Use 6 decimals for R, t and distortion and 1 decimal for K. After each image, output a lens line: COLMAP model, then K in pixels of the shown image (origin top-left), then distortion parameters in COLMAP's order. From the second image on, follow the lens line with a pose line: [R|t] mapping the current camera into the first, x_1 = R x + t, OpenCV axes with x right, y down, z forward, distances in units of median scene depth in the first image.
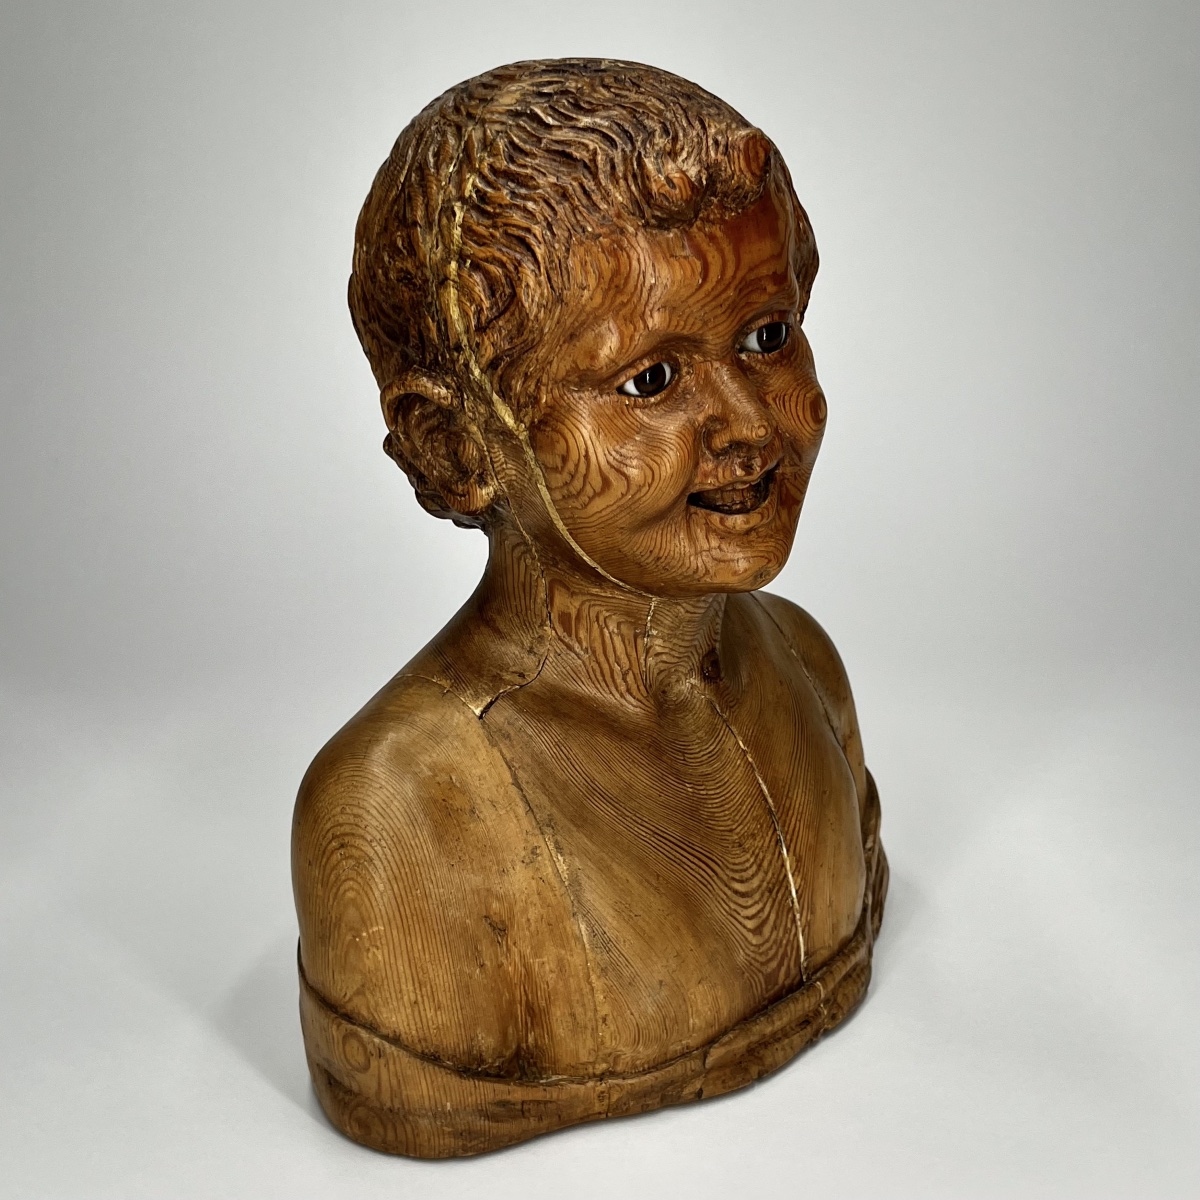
lens RADIAL K [[1512.5, 0, 672.2], [0, 1512.5, 602.6], [0, 0, 1]] dist [0.015143, 0.025842]
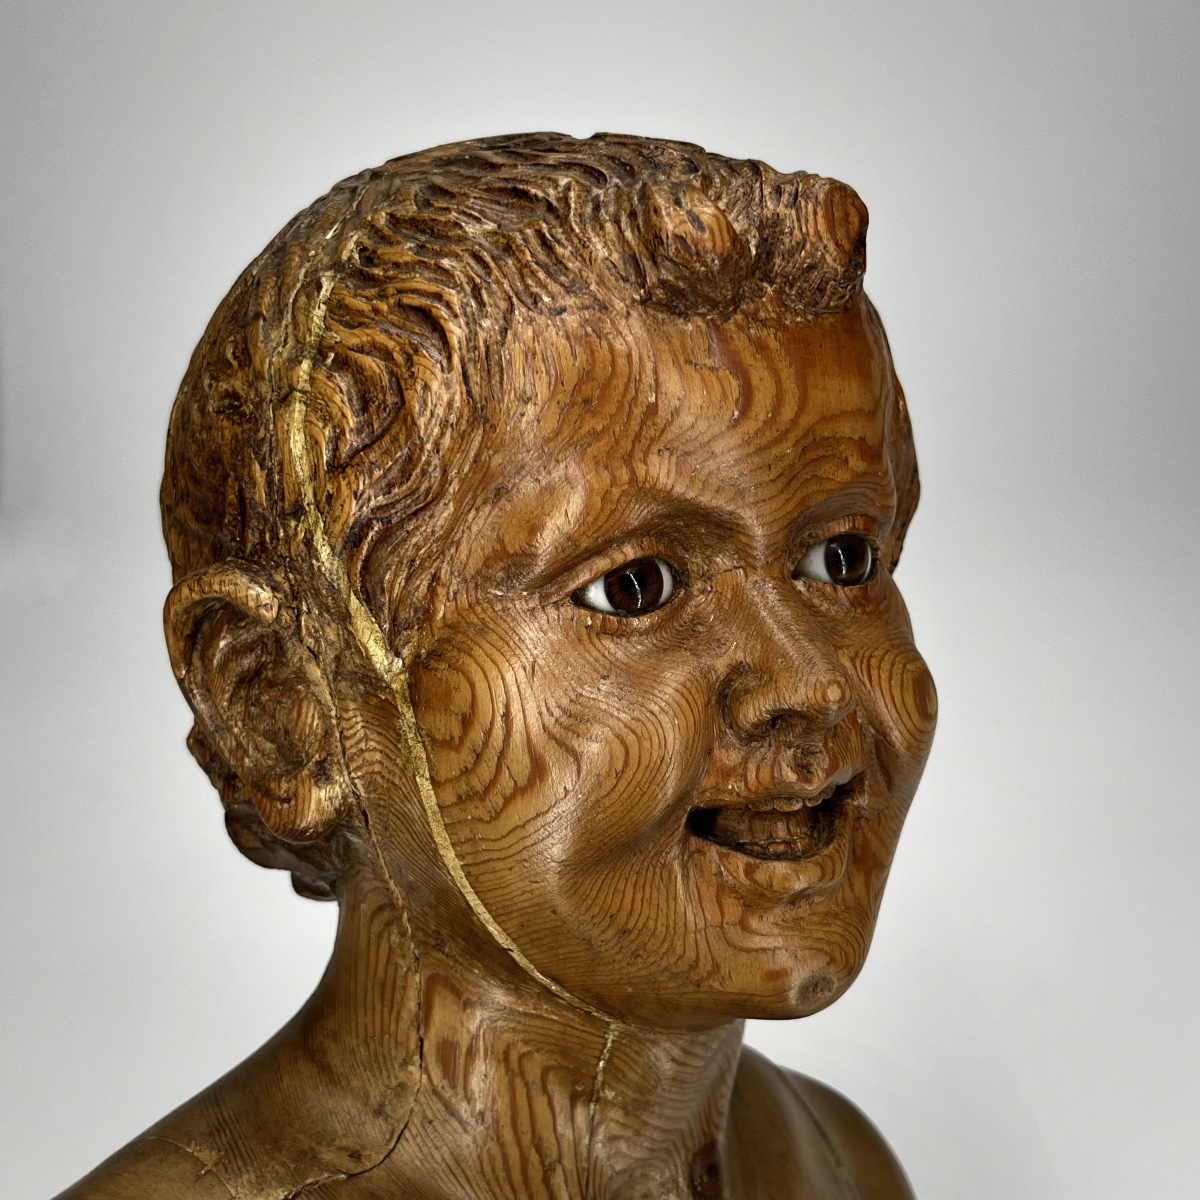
lens RADIAL K [[1515.2, 0, 615.5], [0, 1515.2, 617.7], [0, 0, 1]] dist [0.135401, -0.518432]
pose [[0.996796, 0.066605, -0.044287, 0.003788], [-0.077688, 0.937953, -0.337947, 0.049610], [0.019030, 0.340305, 0.940122, 0.471864]]
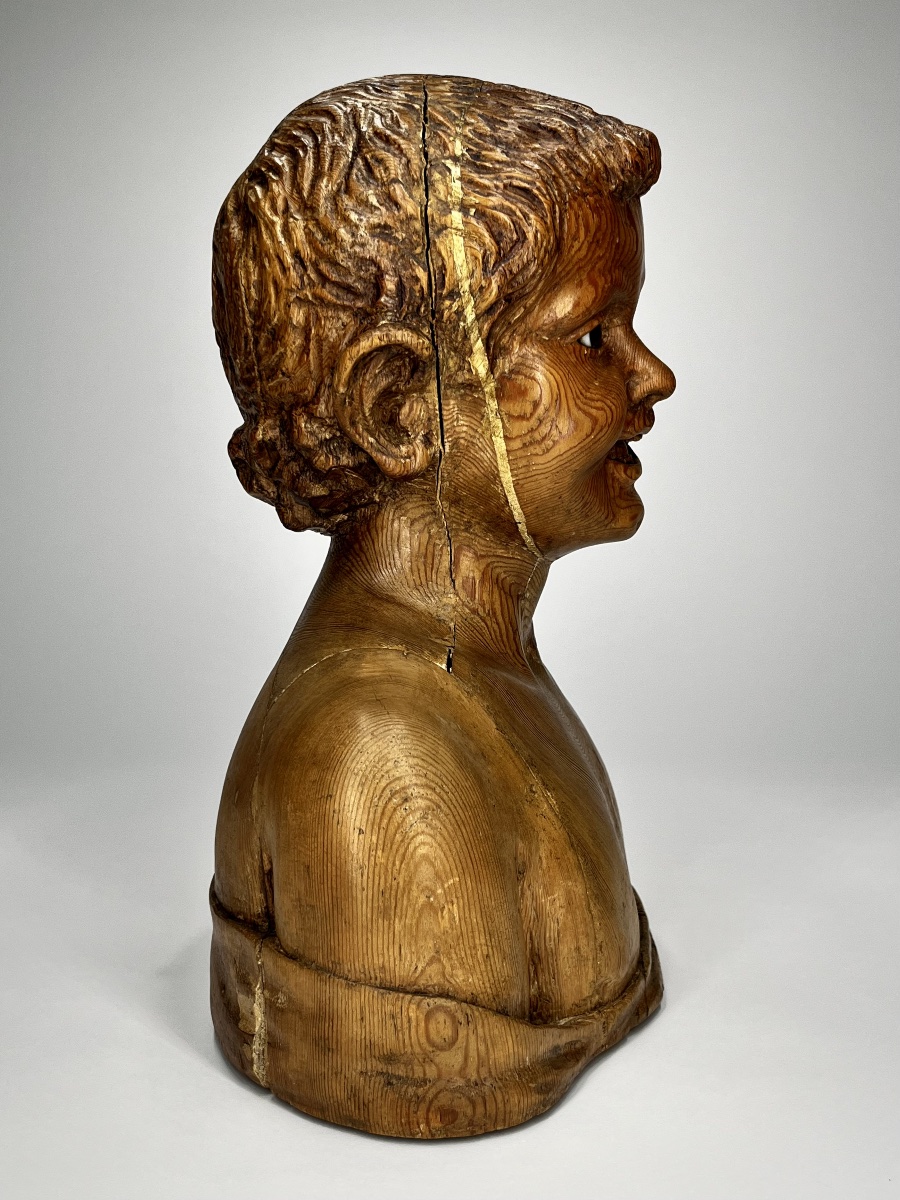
lens RADIAL K [[1222.1, 0, 450.0], [0, 1222.1, 600.0], [0, 0, 1]] dist [0.011089, -0.005393]
pose [[0.825859, -0.066118, 0.559987, -0.614844], [0.168709, 0.976583, -0.133504, 0.146371], [-0.538046, 0.204730, 0.817675, 0.343668]]
